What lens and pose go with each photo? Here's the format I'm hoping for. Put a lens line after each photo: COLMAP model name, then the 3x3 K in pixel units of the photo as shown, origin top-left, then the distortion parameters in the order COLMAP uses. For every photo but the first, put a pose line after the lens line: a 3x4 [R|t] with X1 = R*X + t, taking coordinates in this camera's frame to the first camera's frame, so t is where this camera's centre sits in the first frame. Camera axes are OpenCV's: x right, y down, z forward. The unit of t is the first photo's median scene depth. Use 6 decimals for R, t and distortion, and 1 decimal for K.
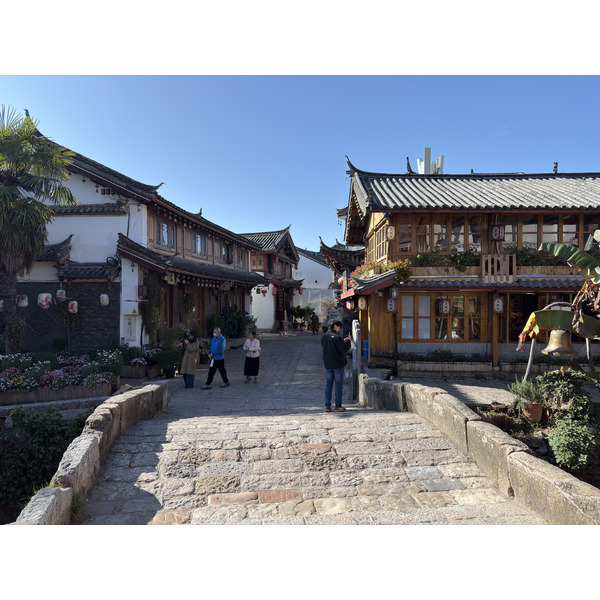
lens RADIAL K [[458.6, 0, 298.5], [0, 458.6, 308.2], [0, 0, 1]] dist [0.057426, -0.066894]
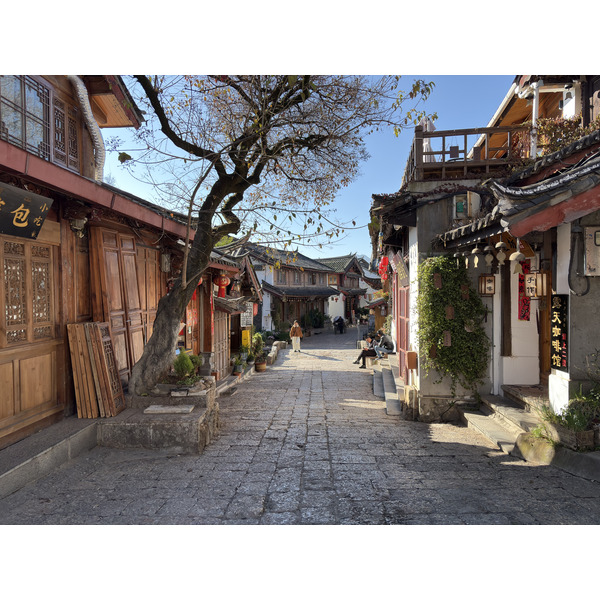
lens RADIAL K [[458.6, 0, 298.5], [0, 458.6, 308.2], [0, 0, 1]] dist [0.057426, -0.066894]
pose [[0.979090, -0.003327, -0.203403, 0.119439], [0.006325, 0.999881, 0.014088, -0.028486], [0.203331, -0.015080, 0.978994, -0.577519]]
